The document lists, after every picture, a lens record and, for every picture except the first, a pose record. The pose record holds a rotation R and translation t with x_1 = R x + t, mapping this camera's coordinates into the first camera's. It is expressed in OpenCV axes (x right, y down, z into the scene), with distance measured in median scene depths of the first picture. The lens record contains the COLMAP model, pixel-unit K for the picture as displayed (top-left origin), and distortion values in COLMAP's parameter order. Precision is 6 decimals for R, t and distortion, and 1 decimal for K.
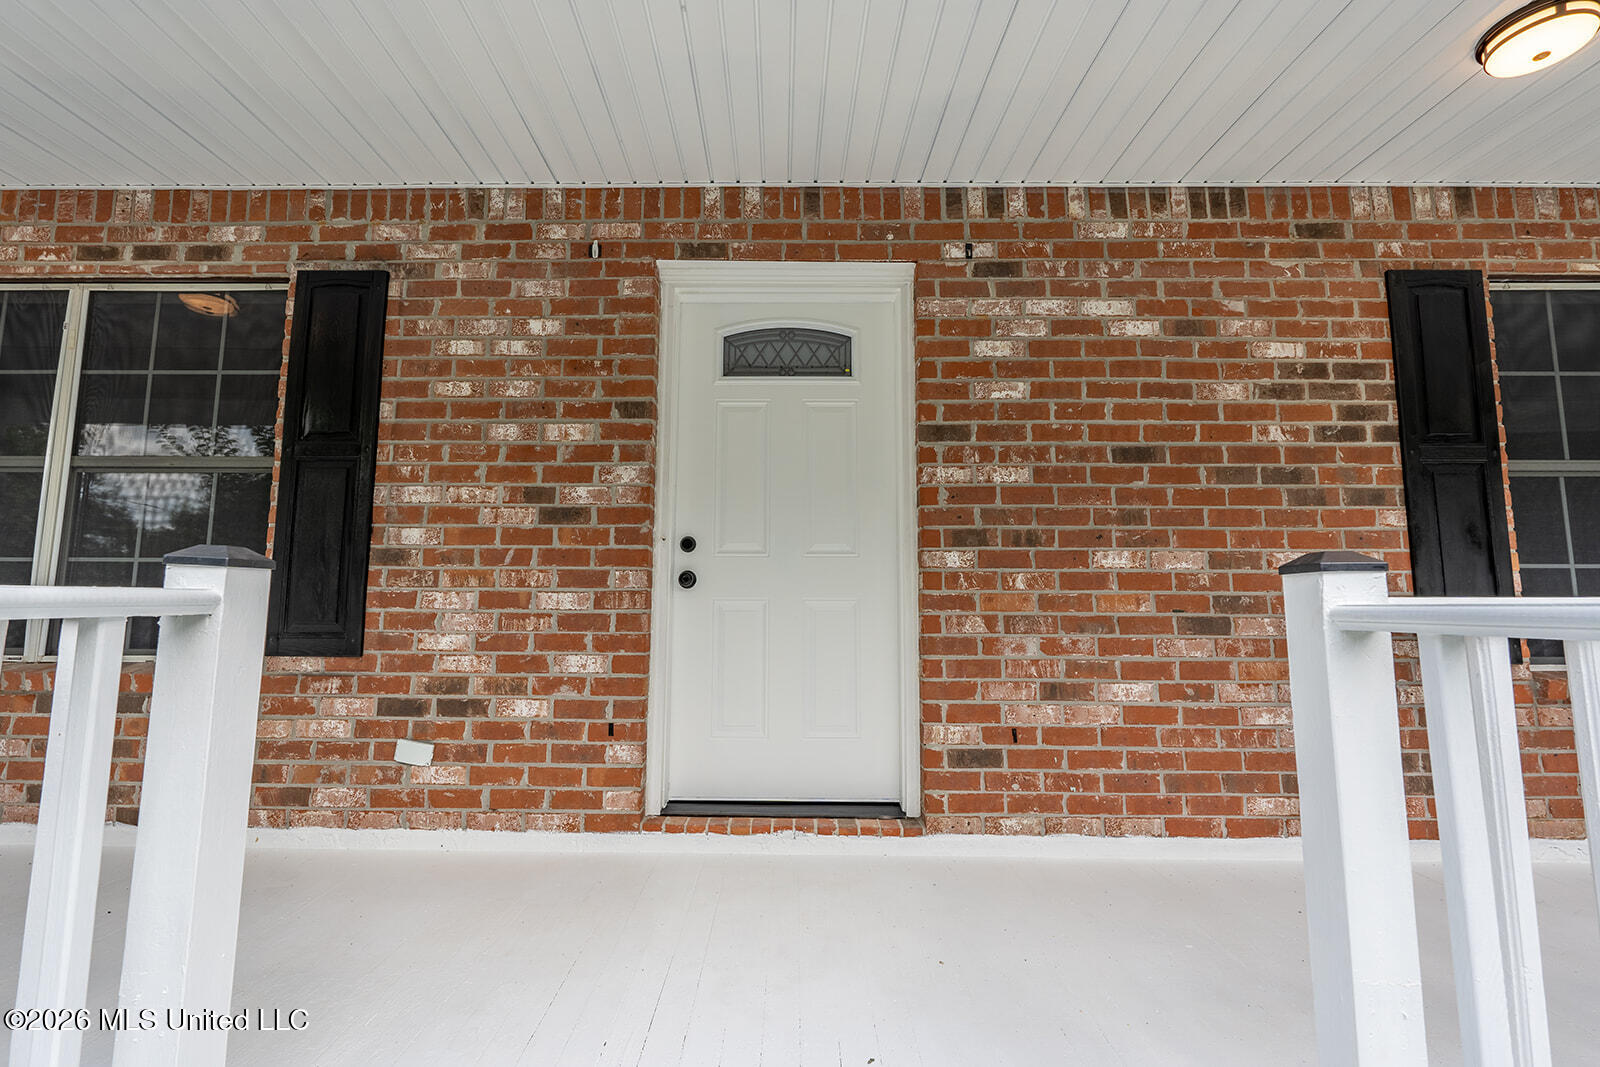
lens RADIAL K [[697.4, 0, 800.8], [0, 697.4, 528.5], [0, 0, 1]] dist [-0.003940, -0.000135]
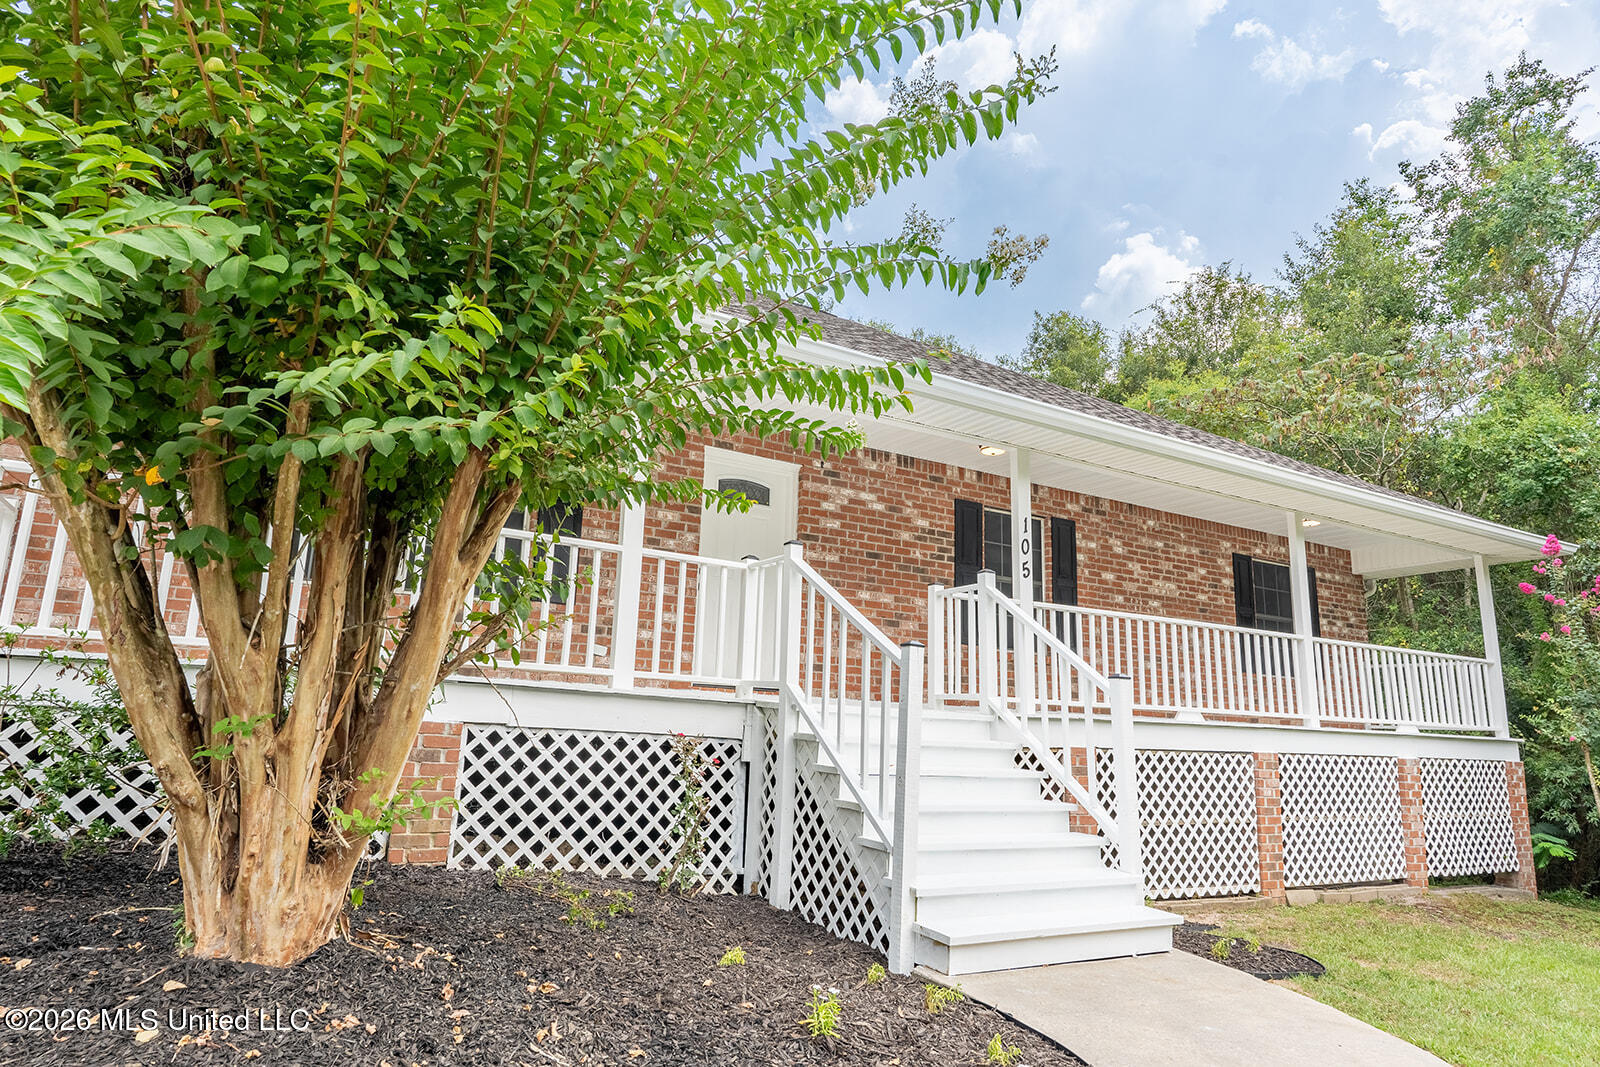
lens RADIAL K [[953.8, 0, 800.0], [0, 953.8, 533.5], [0, 0, 1]] dist [-0.013159, -0.000863]
pose [[0.859118, 0.130818, 0.494776, -1.455012], [-0.085302, 0.989858, -0.113600, 0.228376], [-0.504618, 0.055390, 0.861564, -1.835812]]
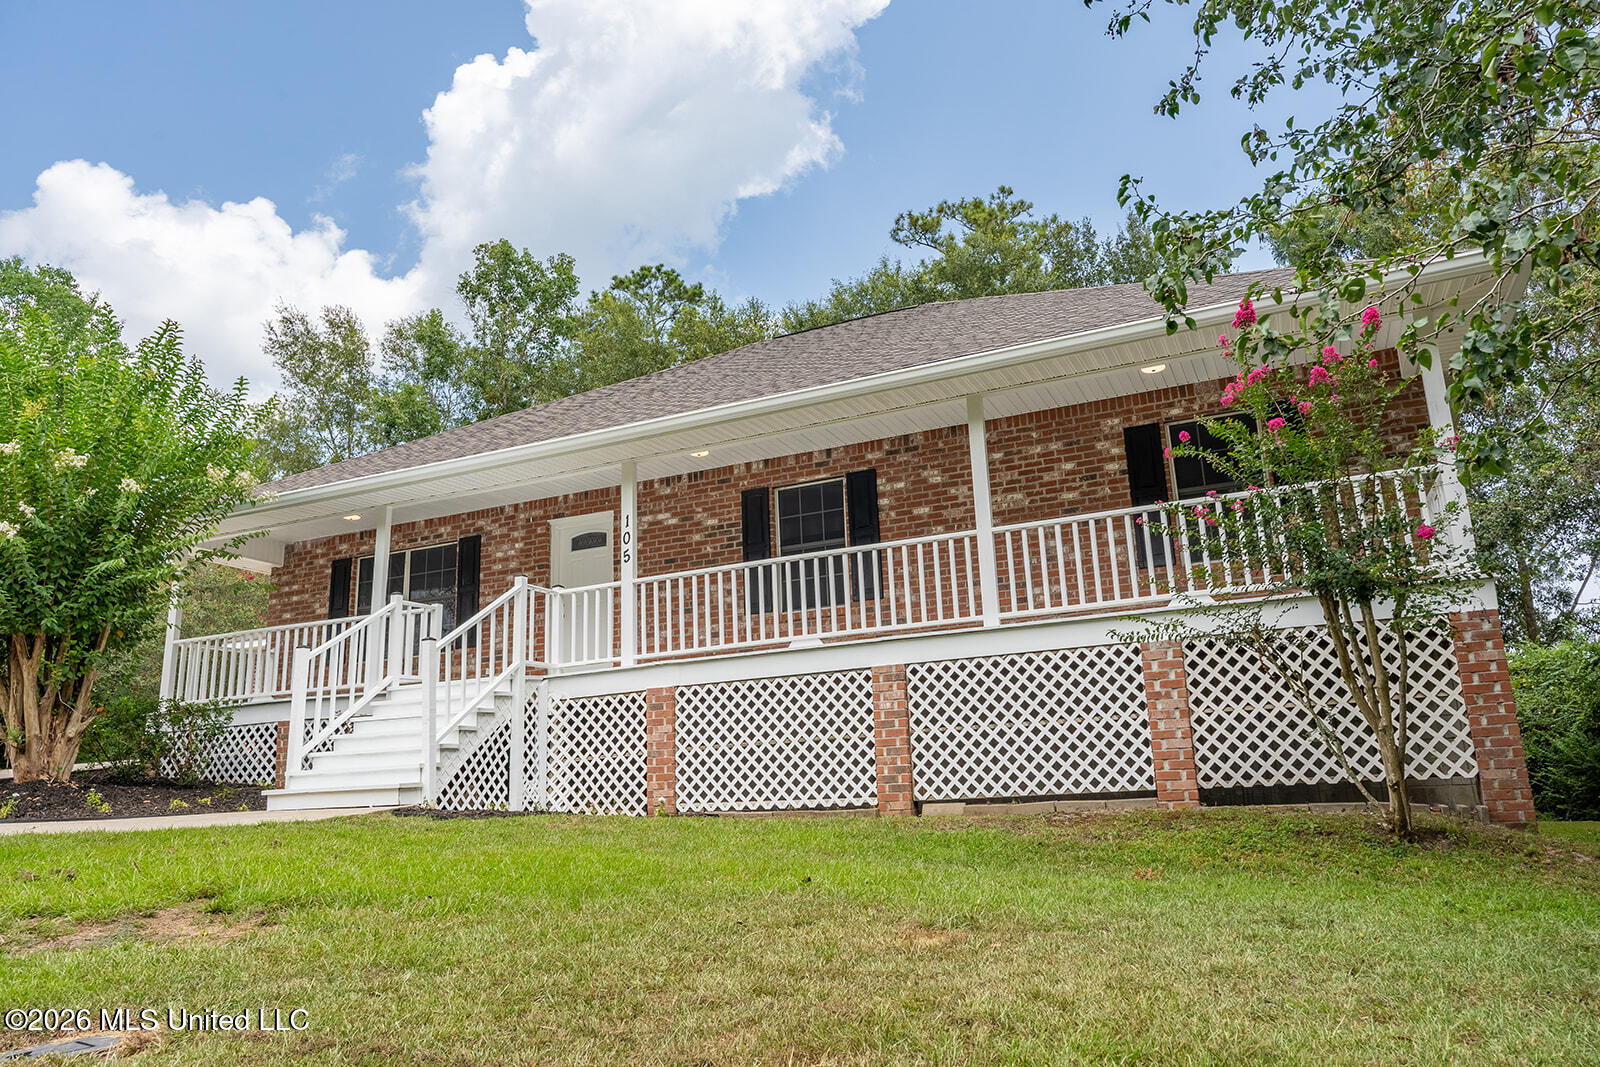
lens RADIAL K [[1133.0, 0, 800.0], [0, 1133.0, 533.5], [0, 0, 1]] dist [-0.000292, 0.002574]
pose [[0.914930, -0.136520, -0.379823, 2.938274], [0.086269, 0.985457, -0.146397, 0.566983], [0.394285, 0.101176, 0.913402, -3.441224]]
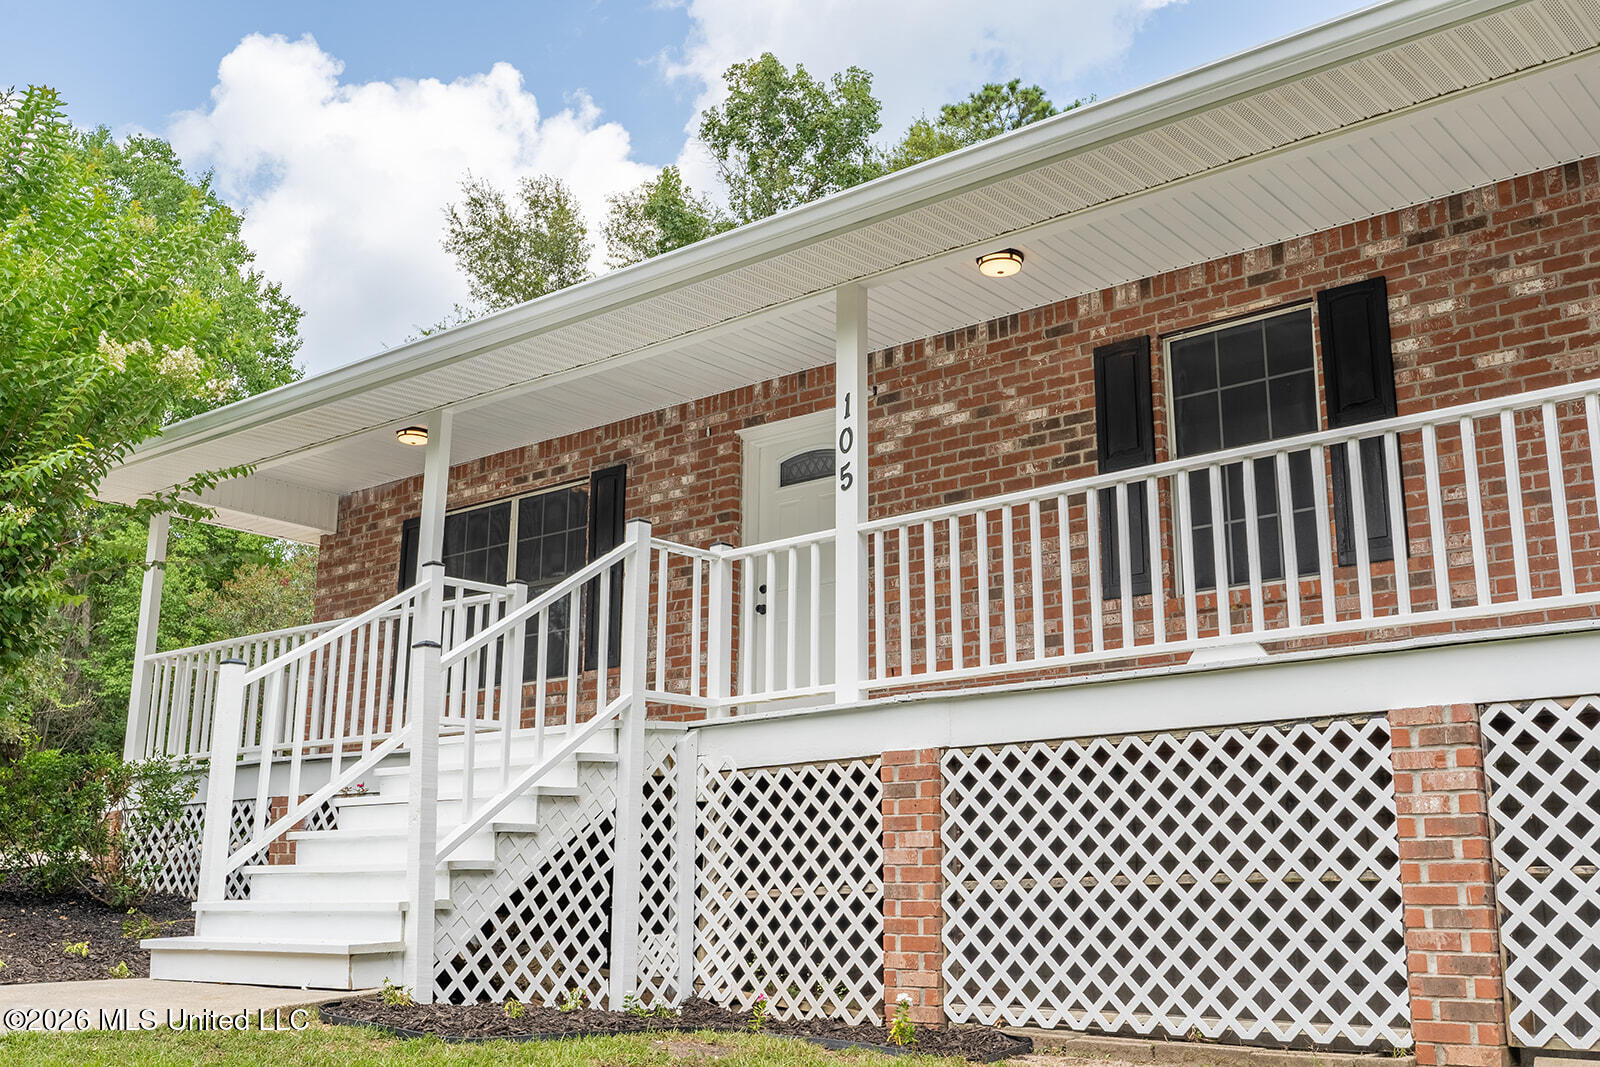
lens RADIAL K [[1630.4, 0, 800.0], [0, 1630.4, 533.5], [0, 0, 1]] dist [0.000295, -0.006758]
pose [[0.776606, -0.149273, -0.612046, 2.430378], [0.067118, 0.985598, -0.155215, 0.525992], [0.626401, 0.079461, 0.775441, -2.092314]]
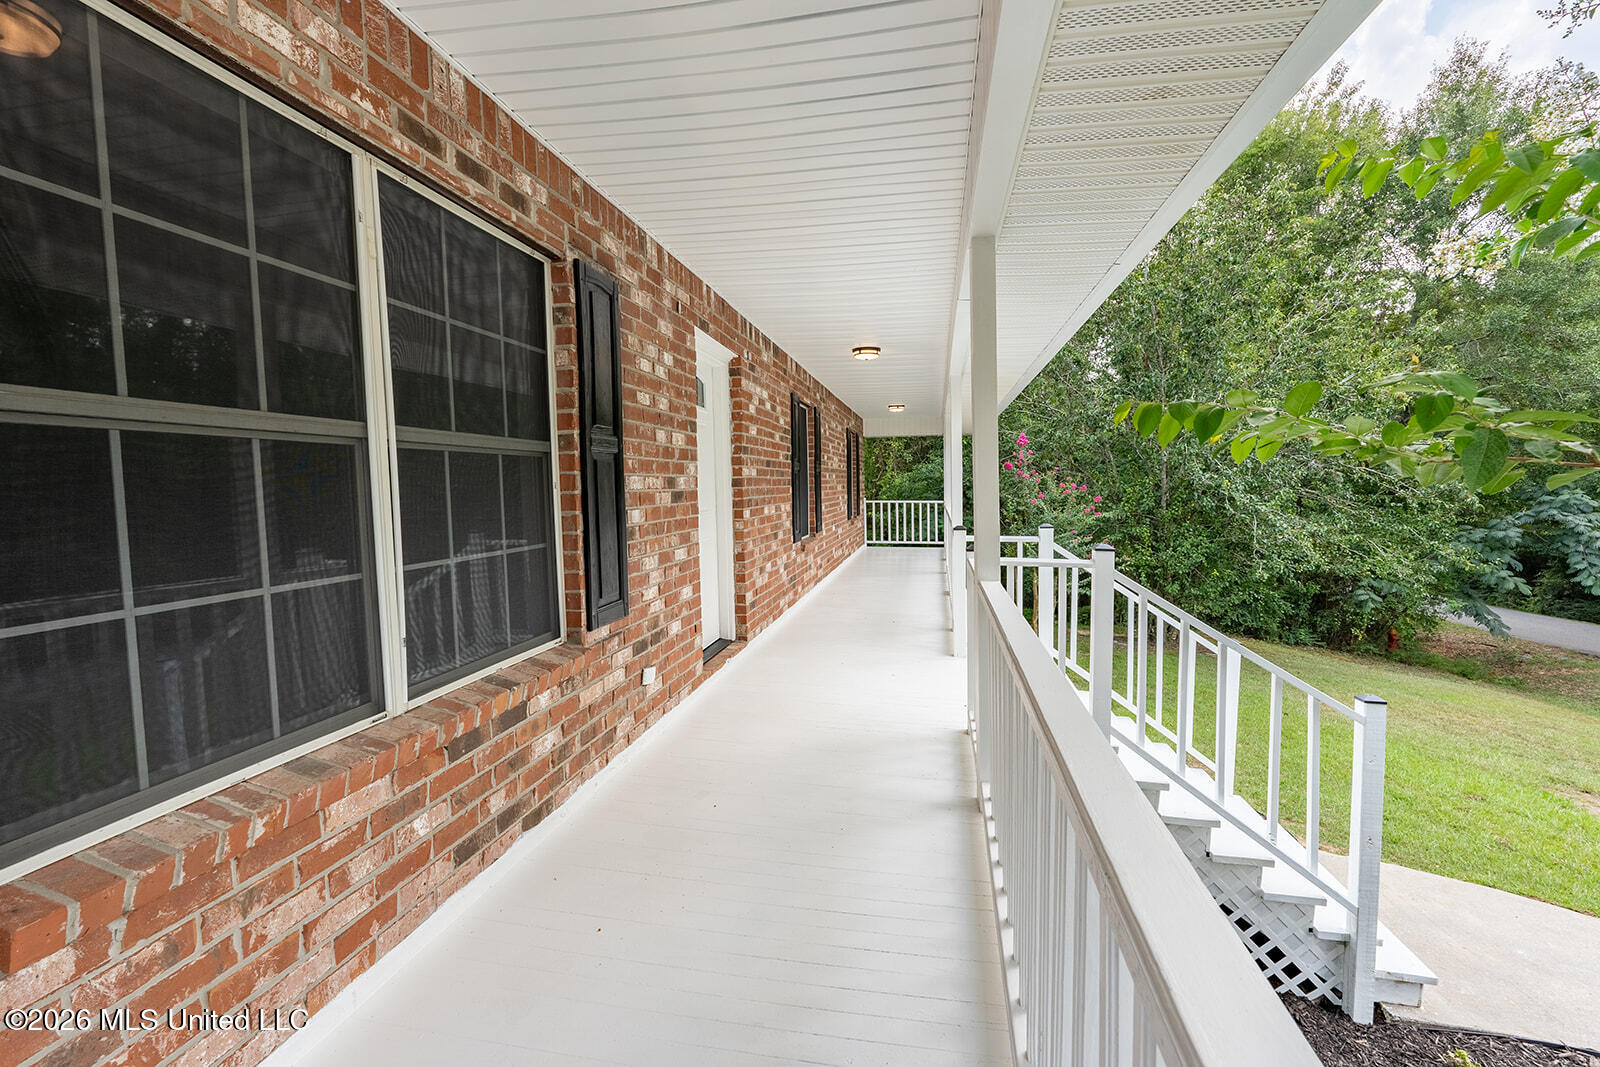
lens RADIAL K [[709.6, 0, 809.3], [0, 709.6, 534.3], [0, 0, 1]] dist [0.000728, 0.000002]
pose [[0.163744, -0.076666, 0.983519, -1.725942], [-0.092769, 0.991361, 0.092723, -0.102119], [-0.982131, -0.106423, 0.155217, 0.471333]]
